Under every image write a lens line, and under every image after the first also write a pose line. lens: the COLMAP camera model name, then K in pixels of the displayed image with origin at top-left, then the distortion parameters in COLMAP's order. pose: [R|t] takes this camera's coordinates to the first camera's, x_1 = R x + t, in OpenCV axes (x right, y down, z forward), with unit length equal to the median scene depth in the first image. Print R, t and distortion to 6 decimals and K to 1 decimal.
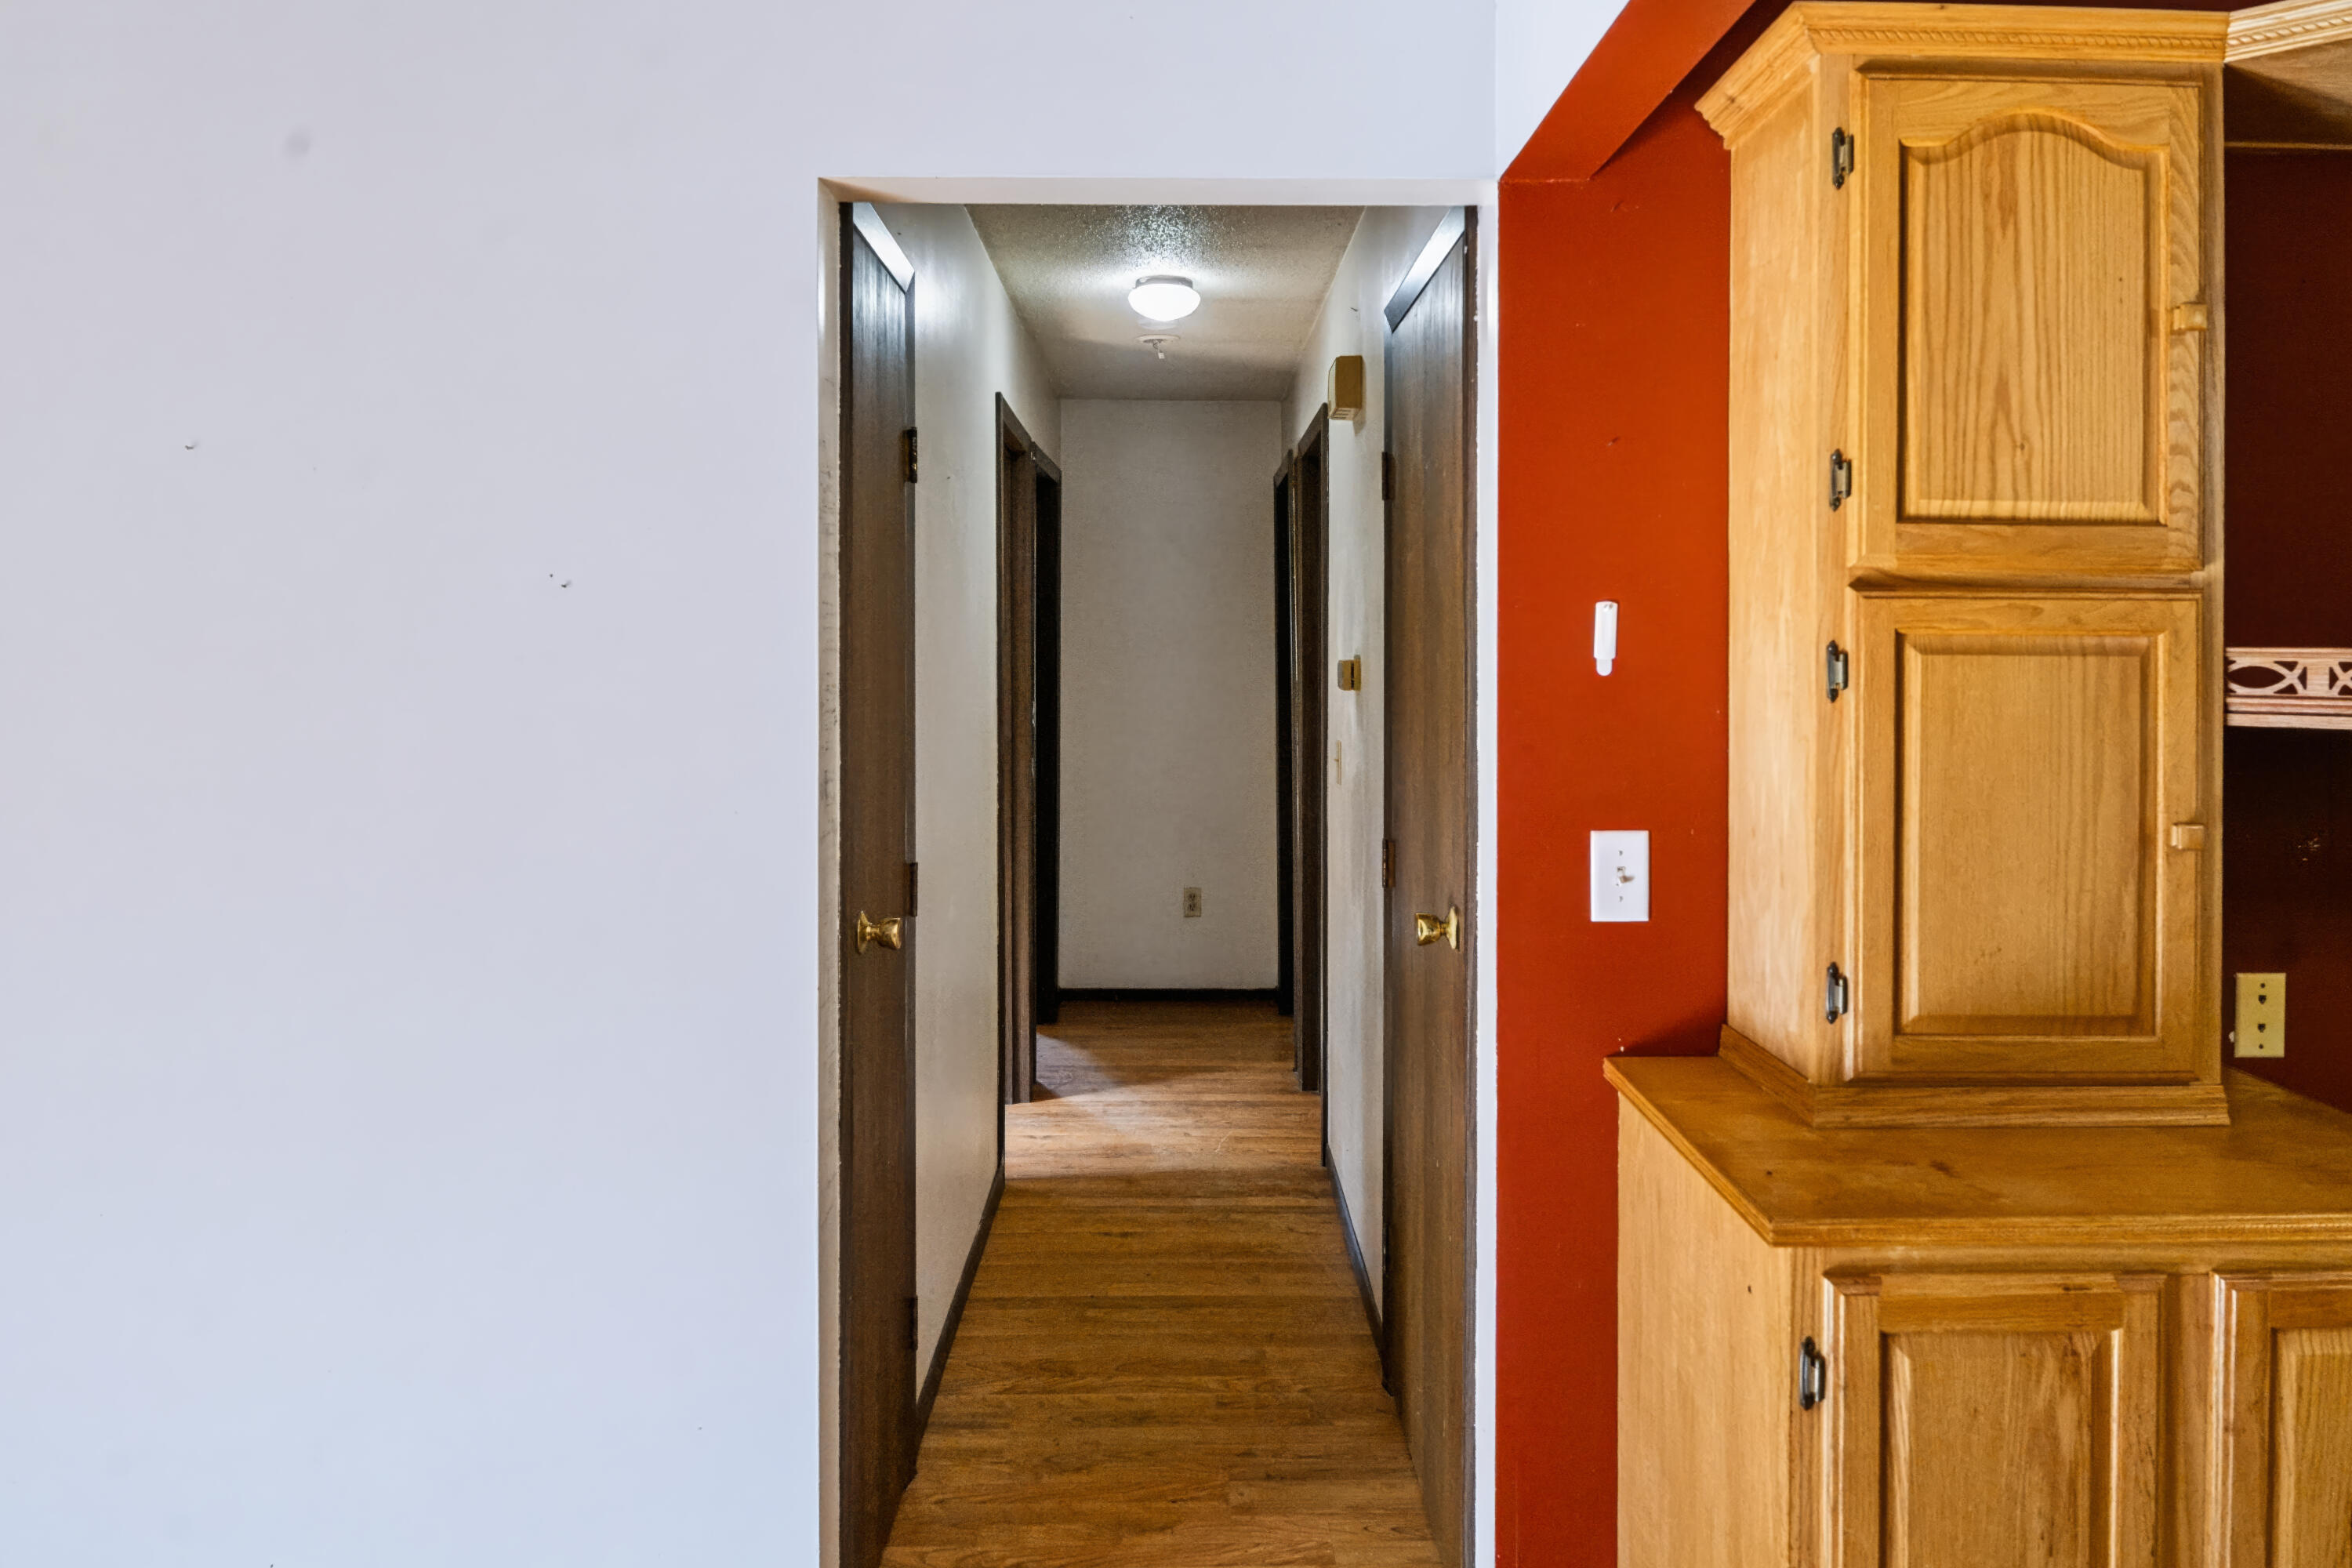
lens RADIAL K [[1611.8, 0, 1211.3], [0, 1611.8, 672.5], [0, 0, 1]] dist [0.001950, -0.020418]
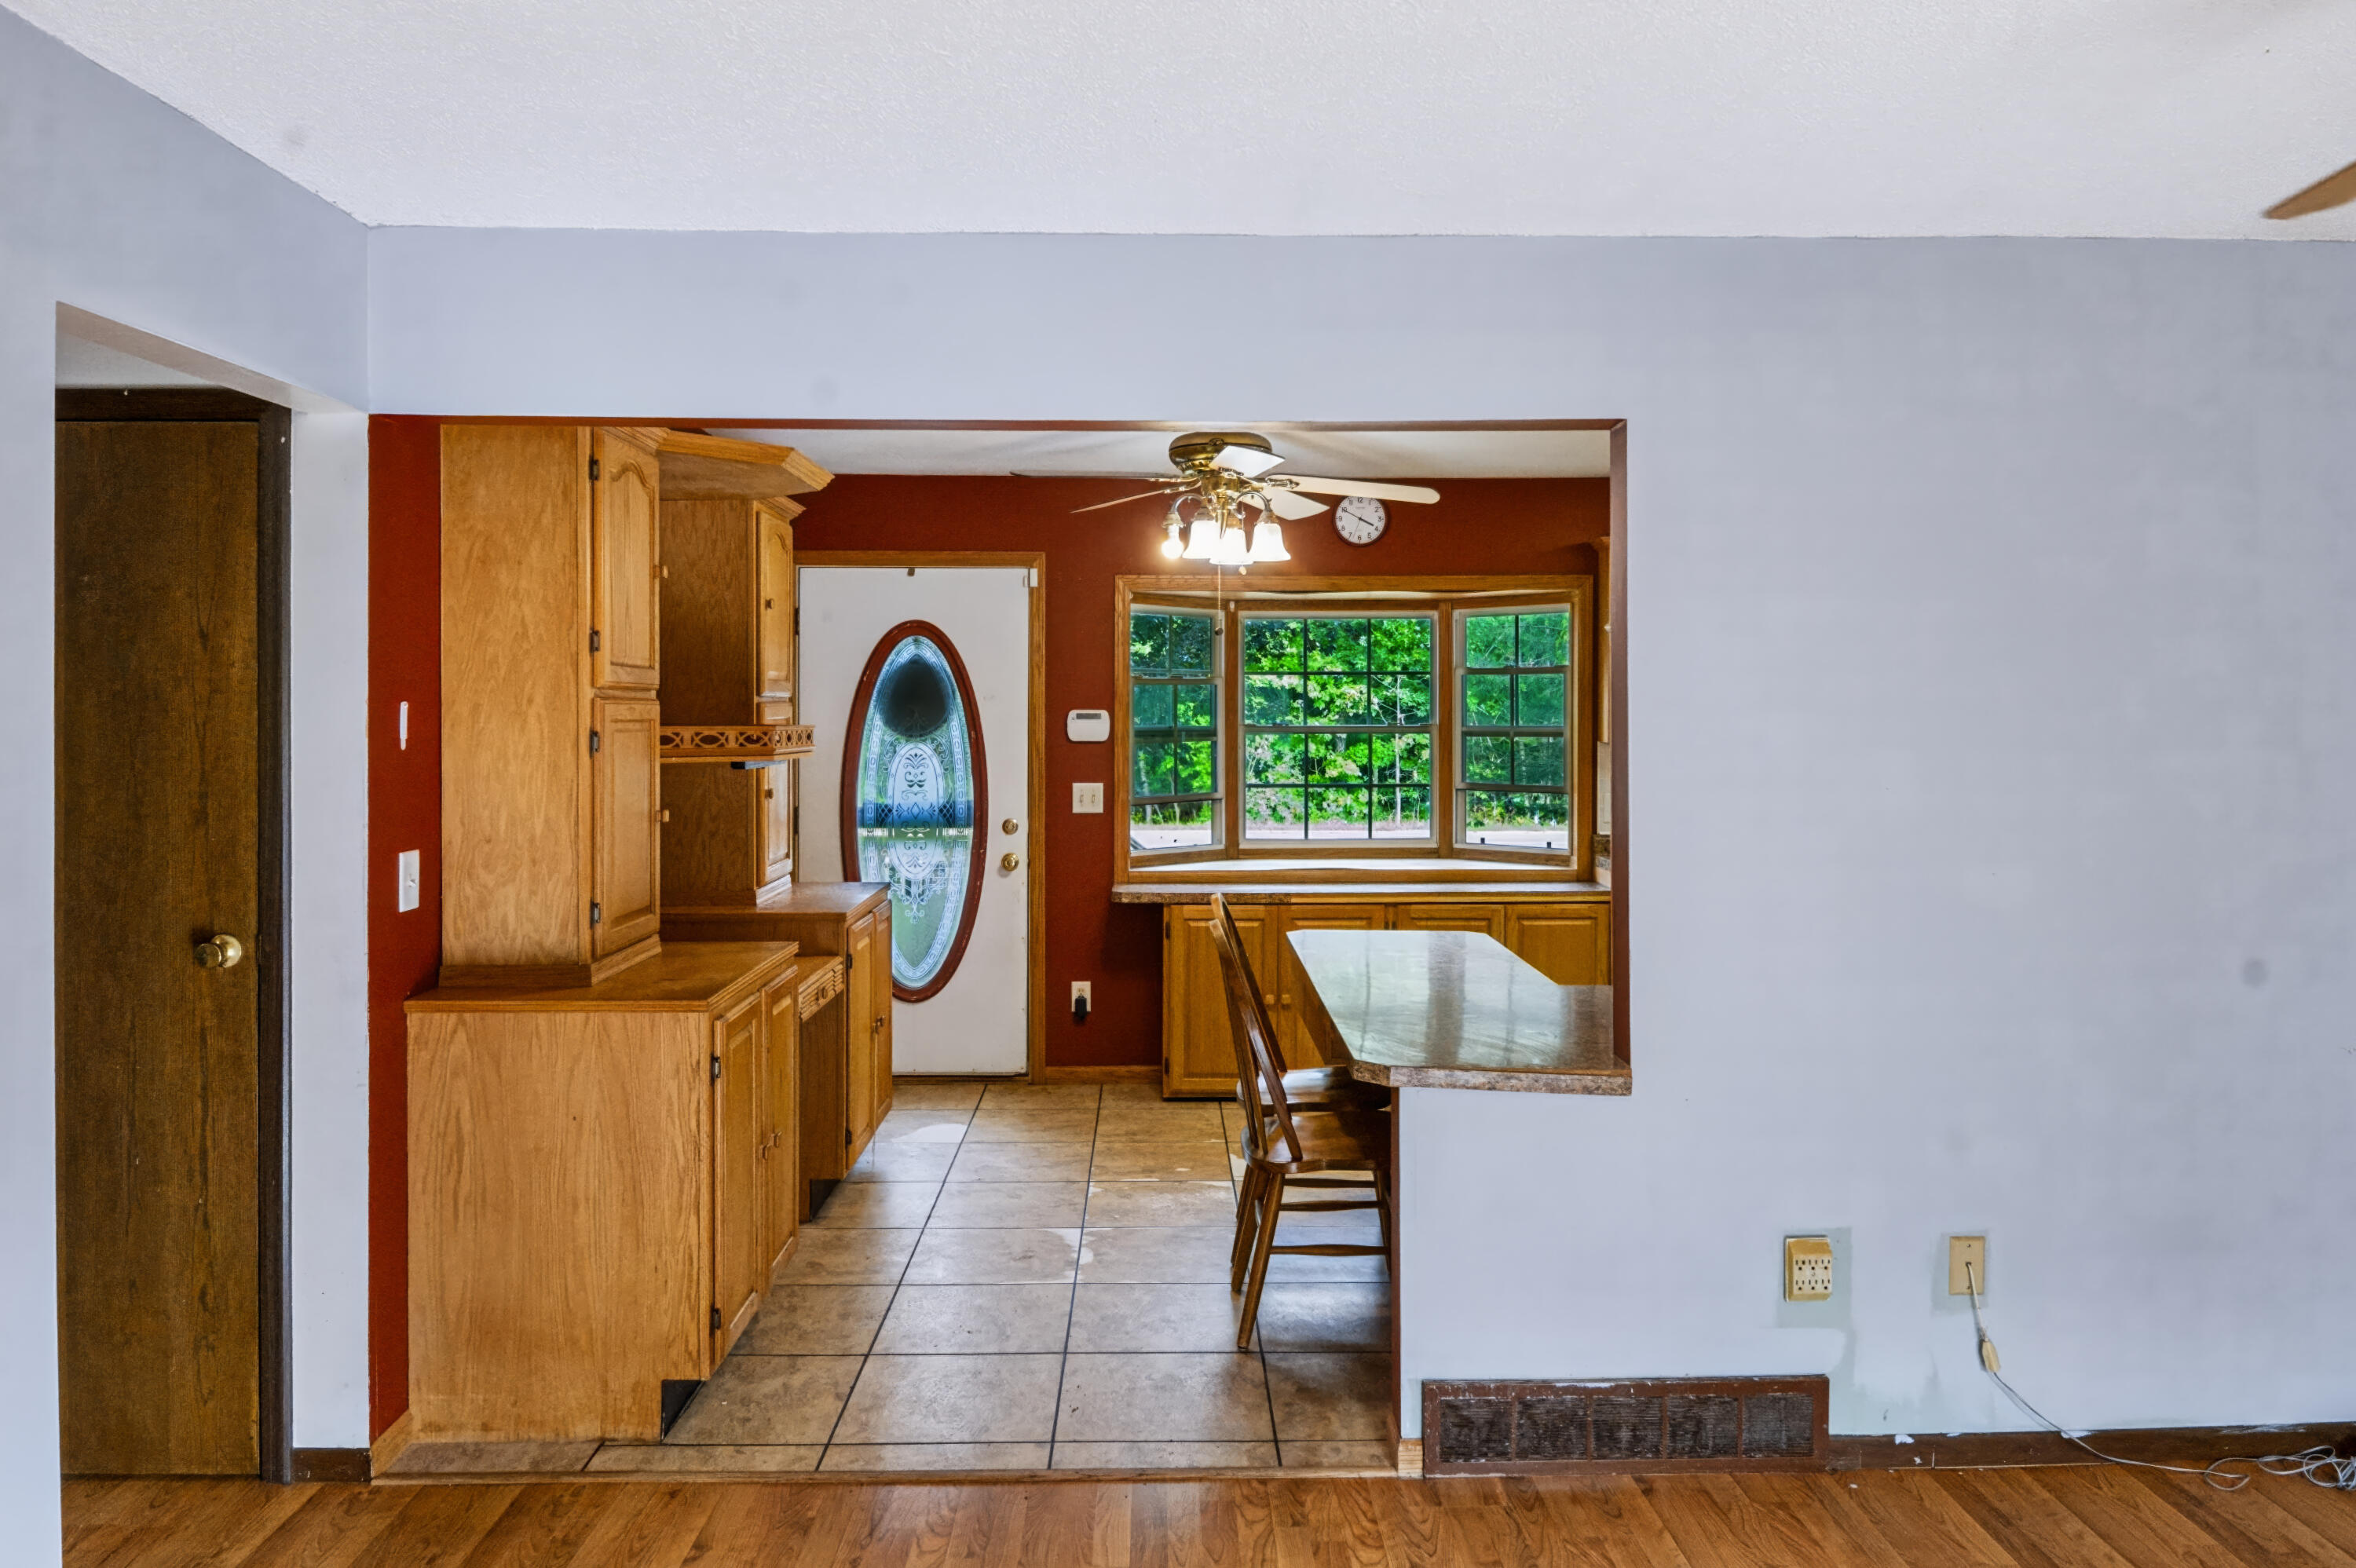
lens RADIAL K [[1614.4, 0, 1175.6], [0, 1614.4, 738.6], [0, 0, 1]] dist [0.001950, -0.020418]
pose [[0.012460, -0.022533, 0.999668, -1.497501], [0.017046, 0.999606, 0.022319, -0.035722], [-0.999777, 0.016762, 0.012839, 0.292881]]
